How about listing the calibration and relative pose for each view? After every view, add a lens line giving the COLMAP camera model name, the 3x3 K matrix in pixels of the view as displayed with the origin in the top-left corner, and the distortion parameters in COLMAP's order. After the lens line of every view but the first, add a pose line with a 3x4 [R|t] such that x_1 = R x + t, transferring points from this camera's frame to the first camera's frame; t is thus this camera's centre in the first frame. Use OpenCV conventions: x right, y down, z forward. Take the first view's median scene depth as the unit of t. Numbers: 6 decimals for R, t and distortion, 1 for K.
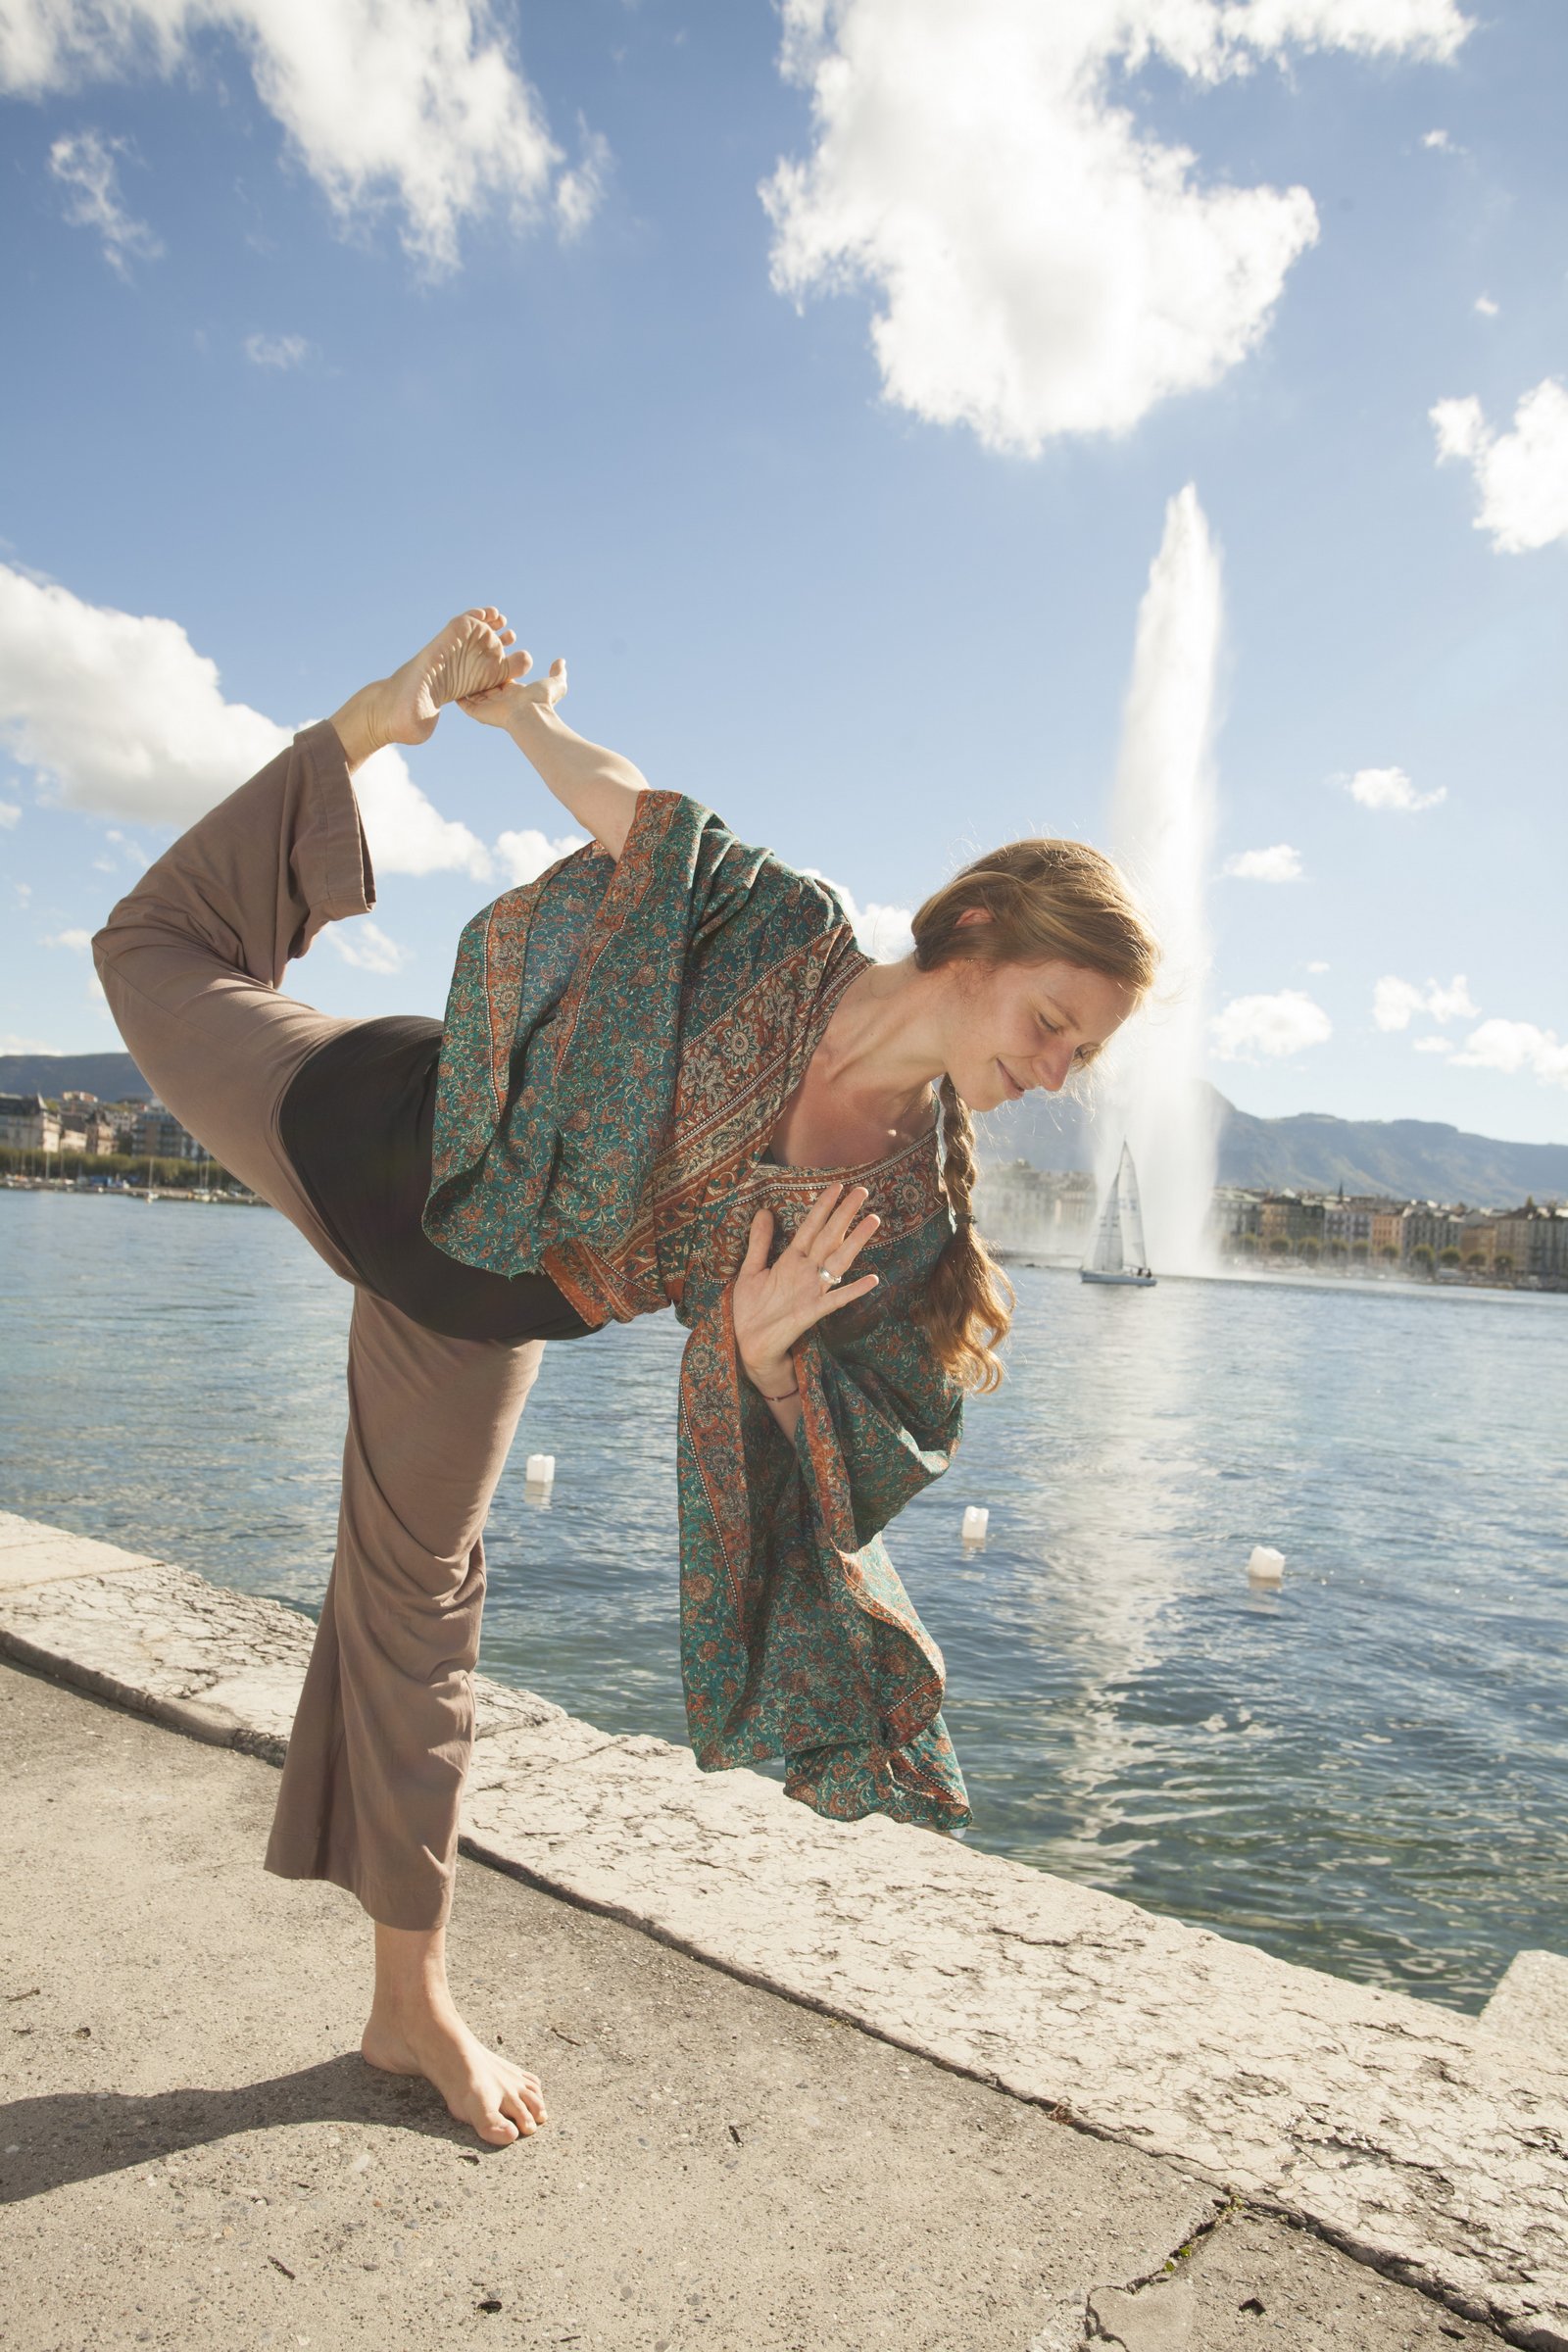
lens RADIAL K [[1716.3, 0, 784.0], [0, 1716.3, 1176.0], [0, 0, 1]] dist [-0.044938, 0.063494]
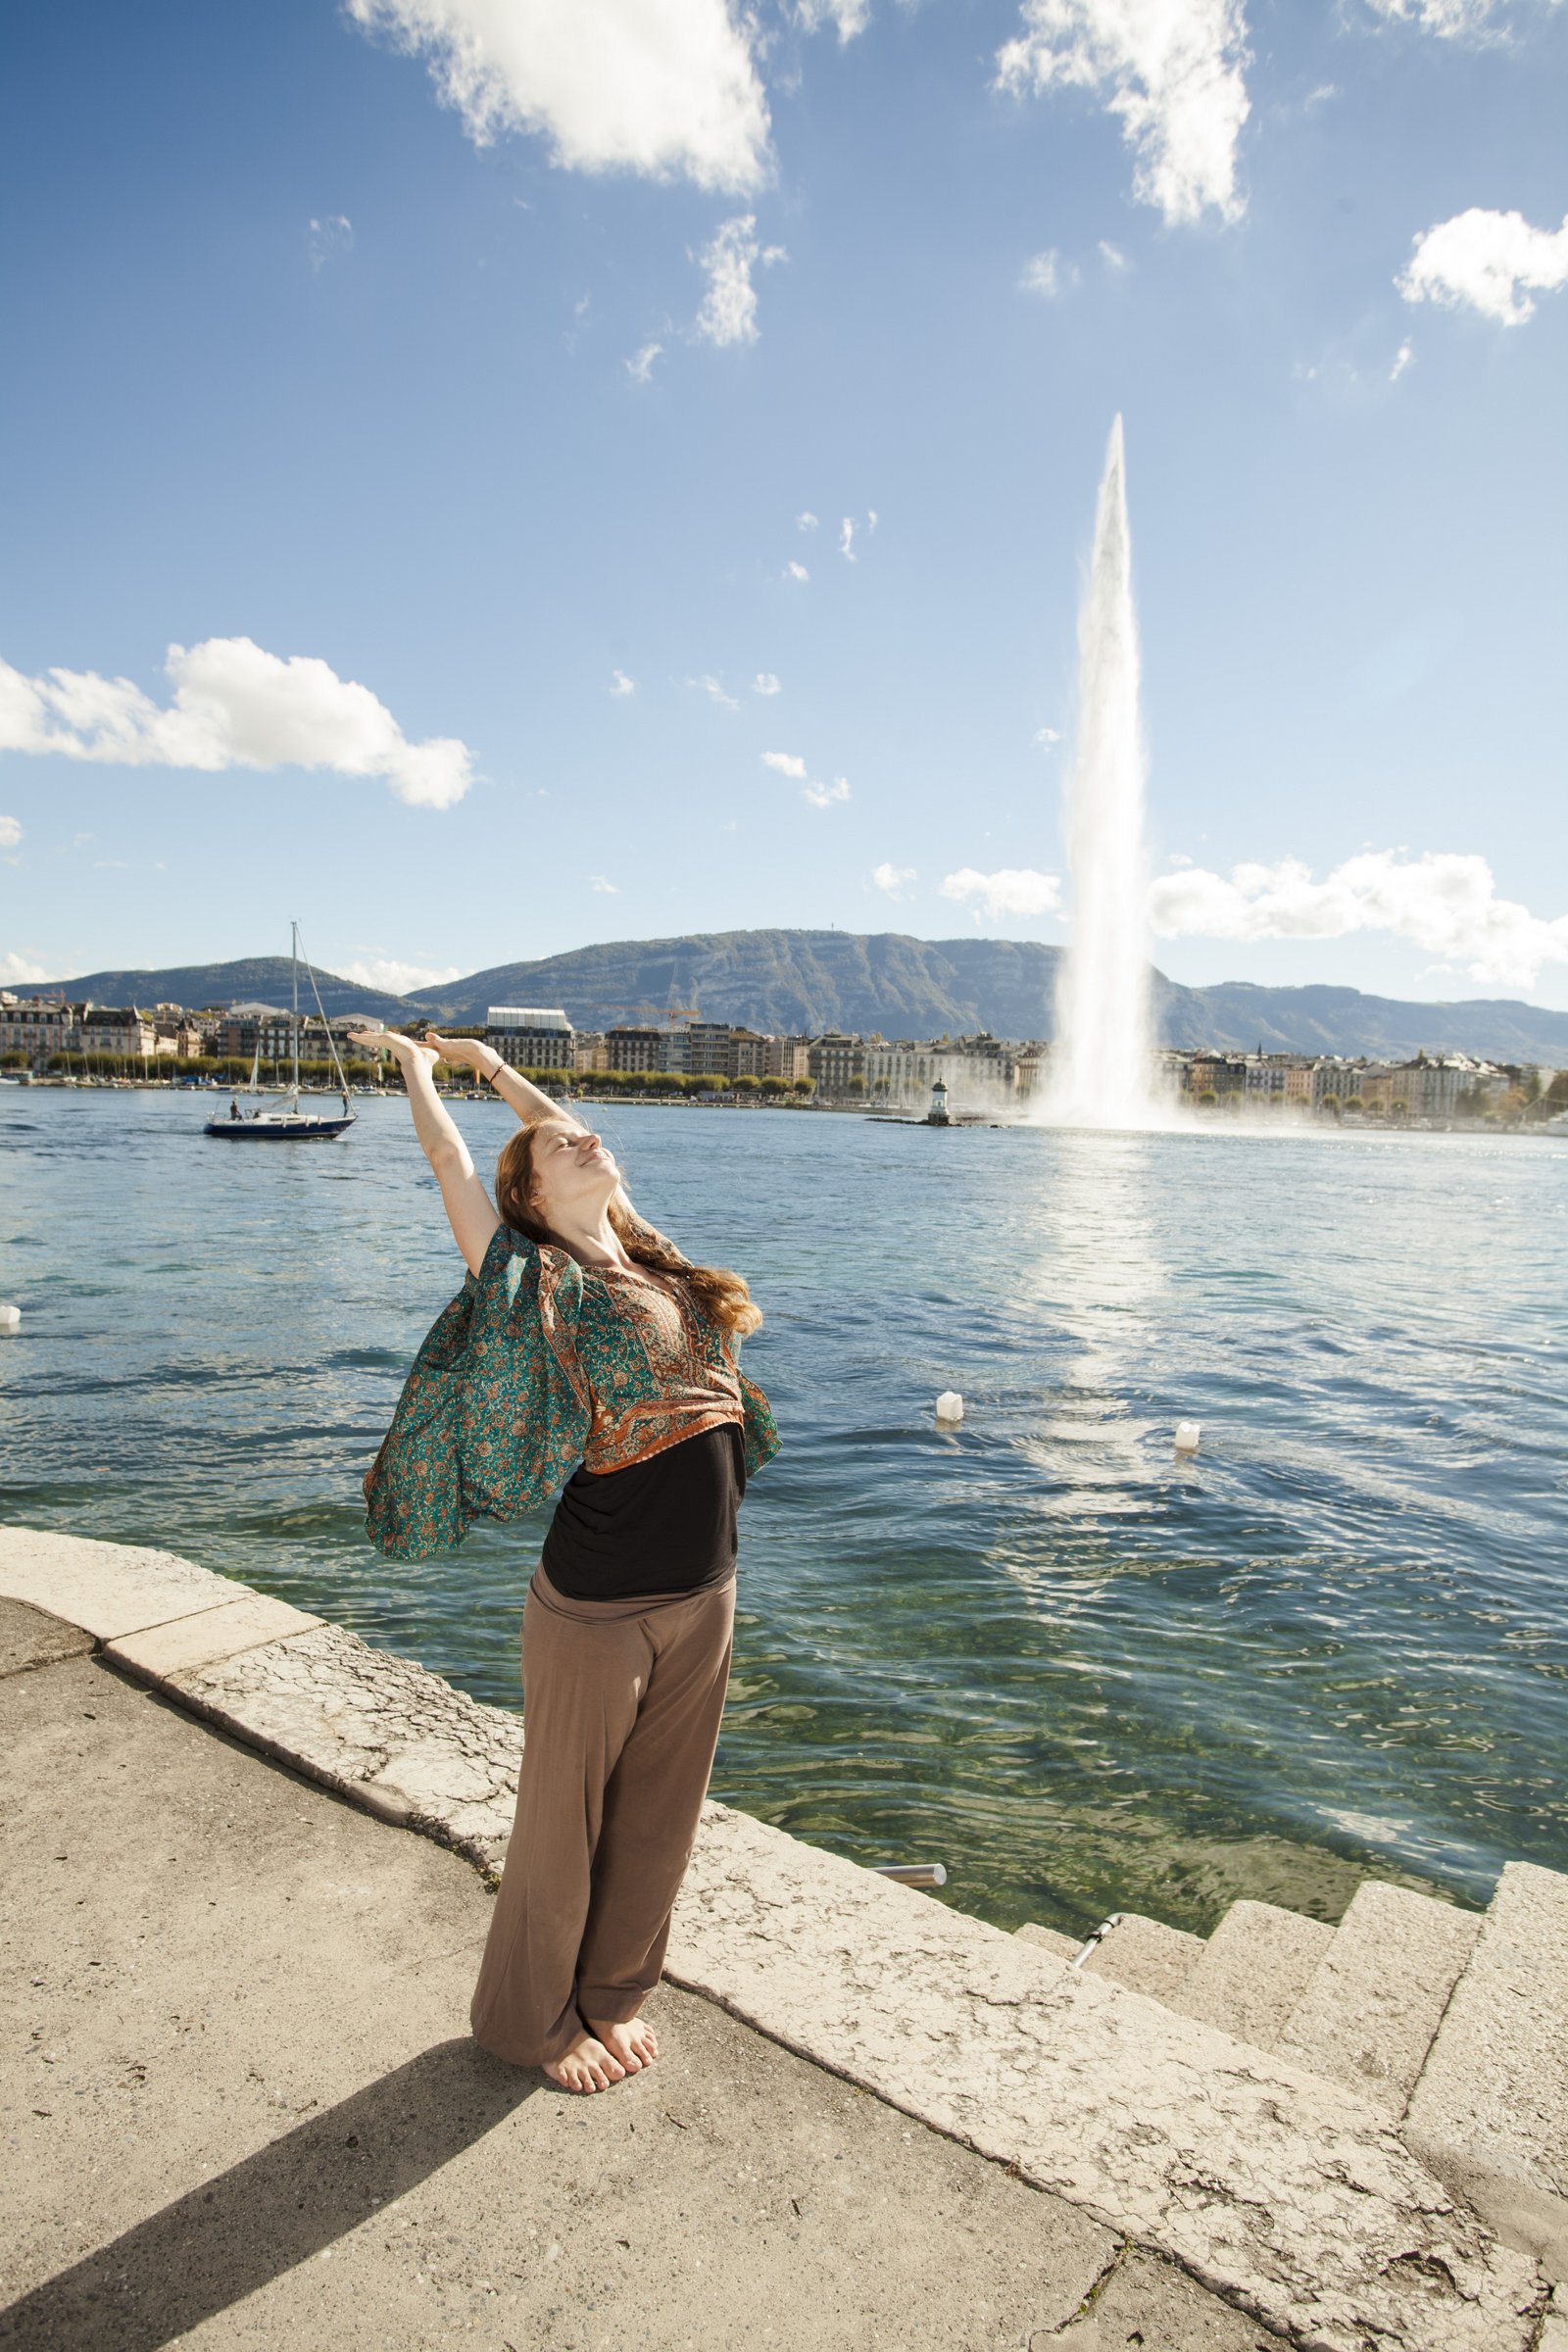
lens RADIAL K [[1483.7, 0, 780.6], [0, 1483.7, 1173.3], [0, 0, 1]] dist [-0.059656, 0.048732]
pose [[0.999379, -0.035178, -0.002079, -0.006010], [0.035223, 0.995335, 0.089823, -0.367845], [-0.001090, -0.089840, 0.995956, -0.158526]]
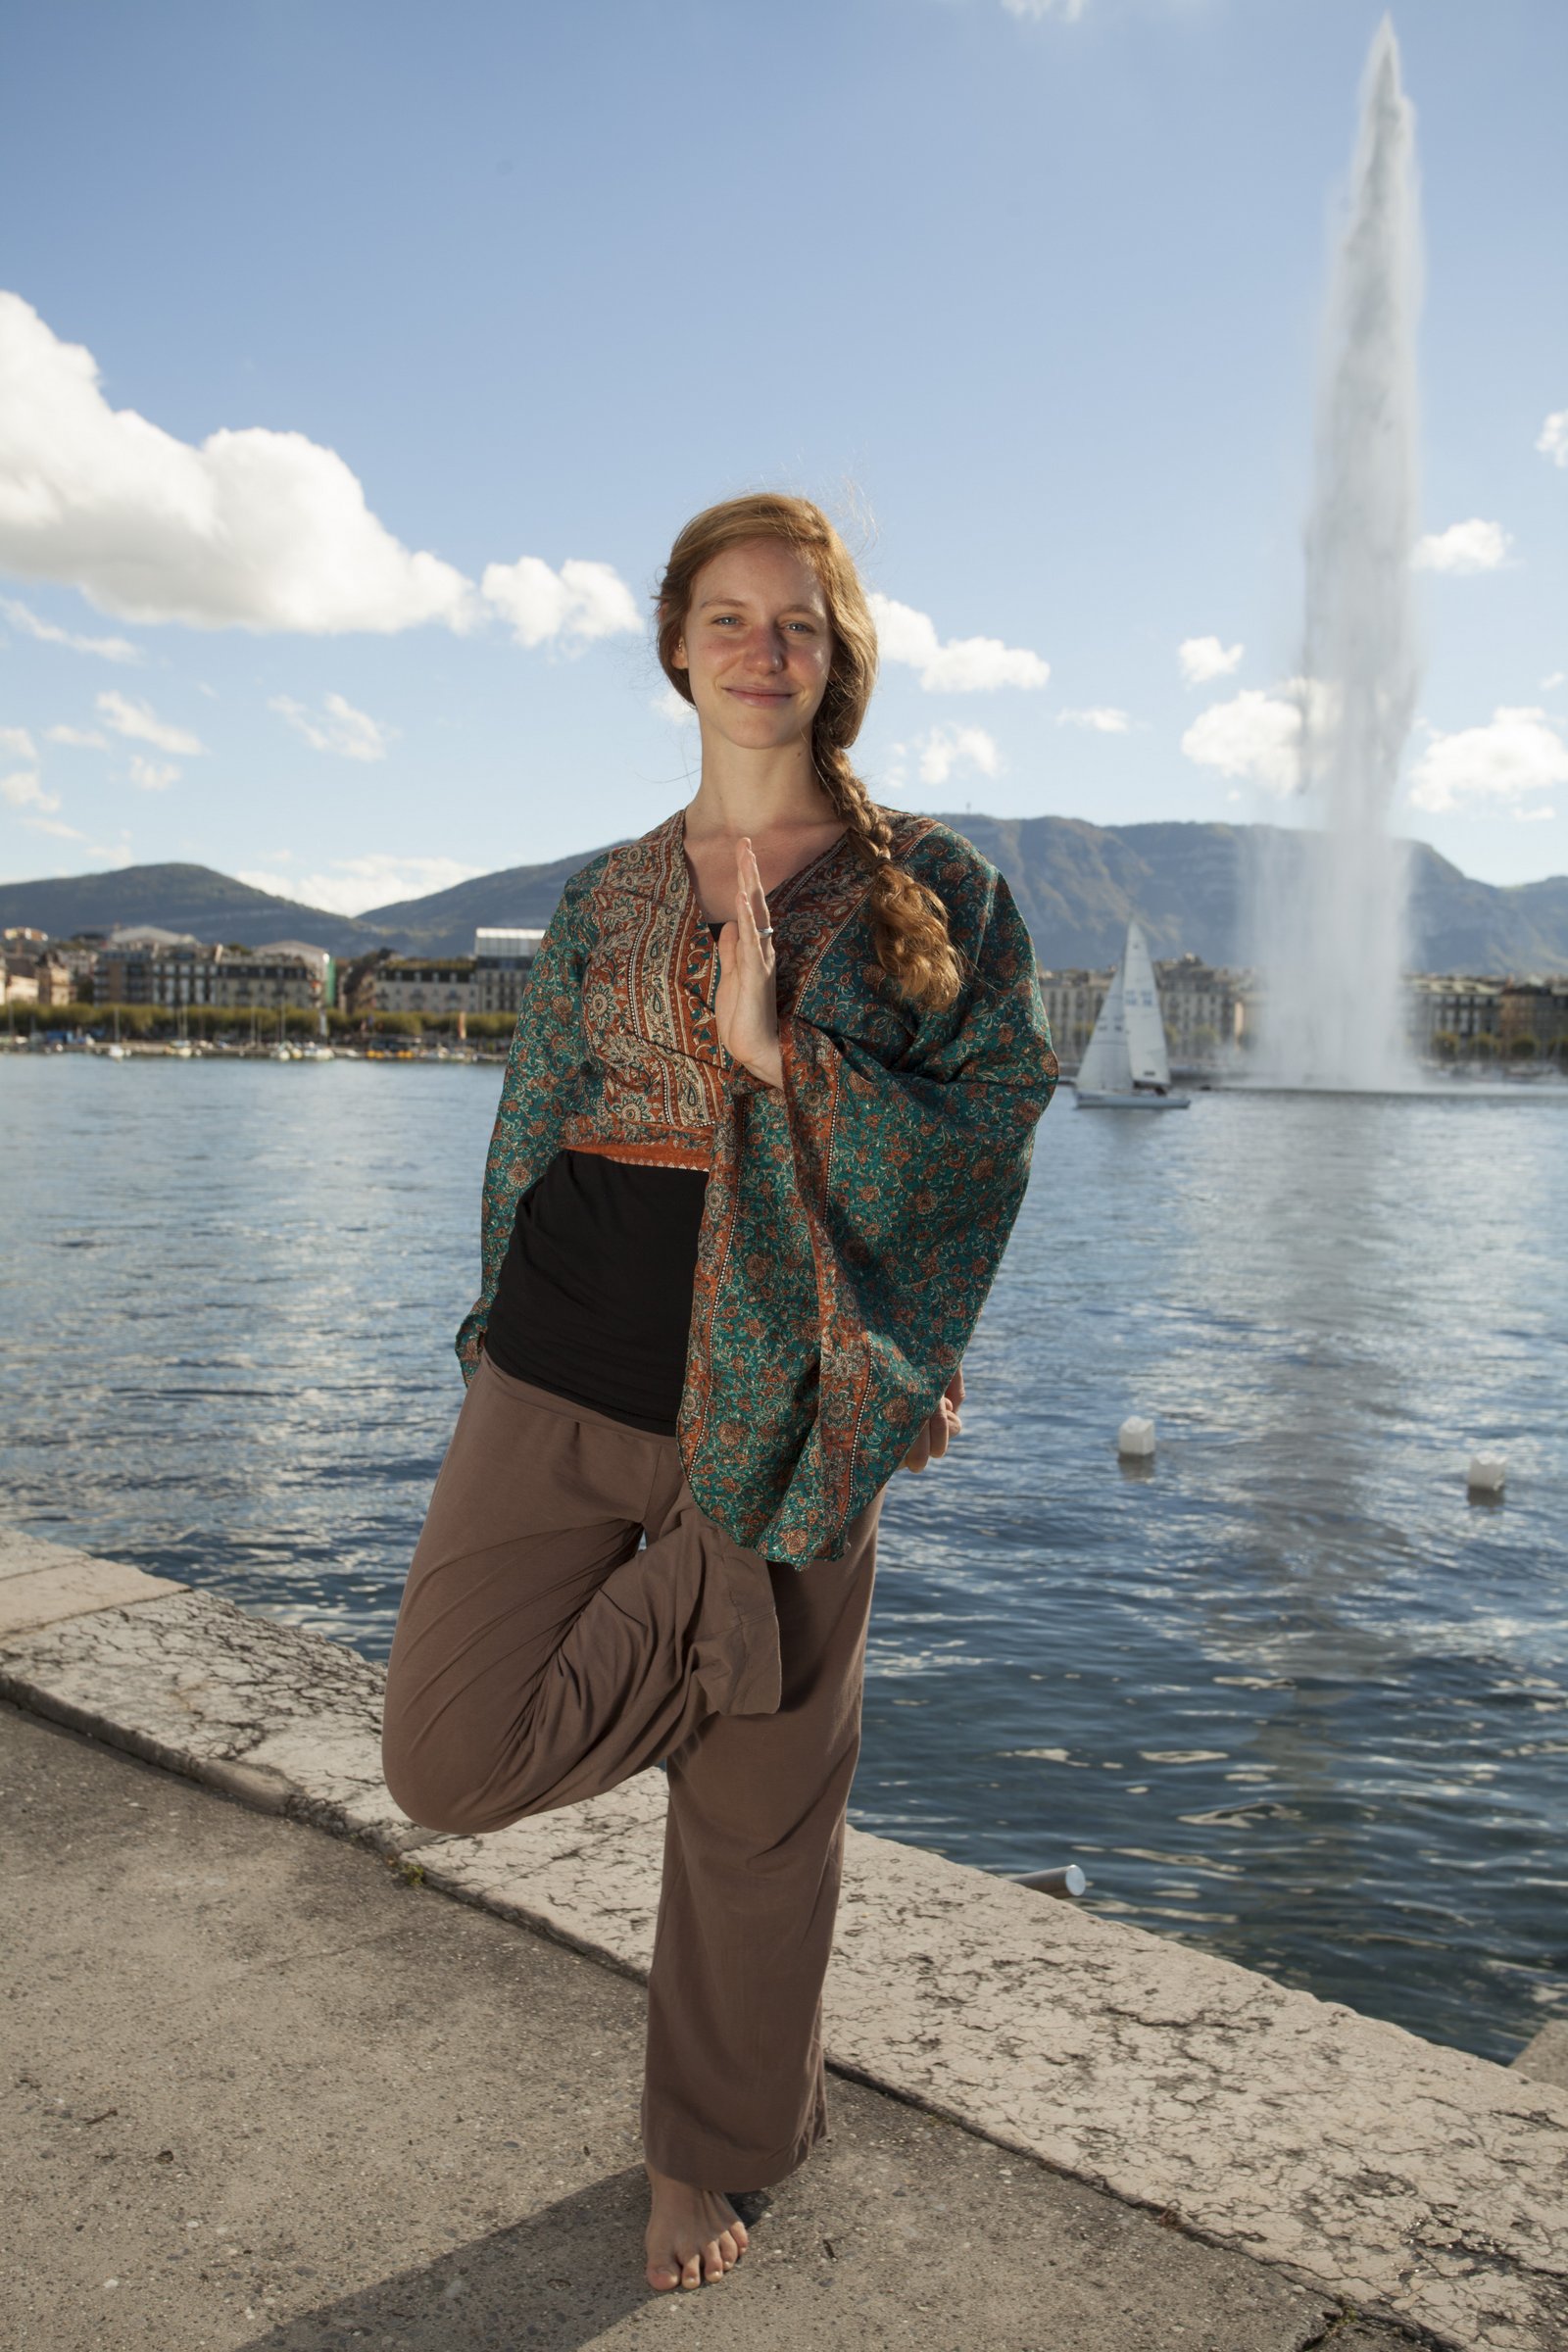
lens RADIAL K [[2131.1, 0, 778.8], [0, 2131.1, 1174.7], [0, 0, 1]] dist [-0.017332, 0.092433]
pose [[0.997334, -0.043876, -0.058300, 0.032706], [0.048855, 0.995016, 0.086925, -0.127813], [0.054195, -0.089541, 0.994508, -0.133505]]
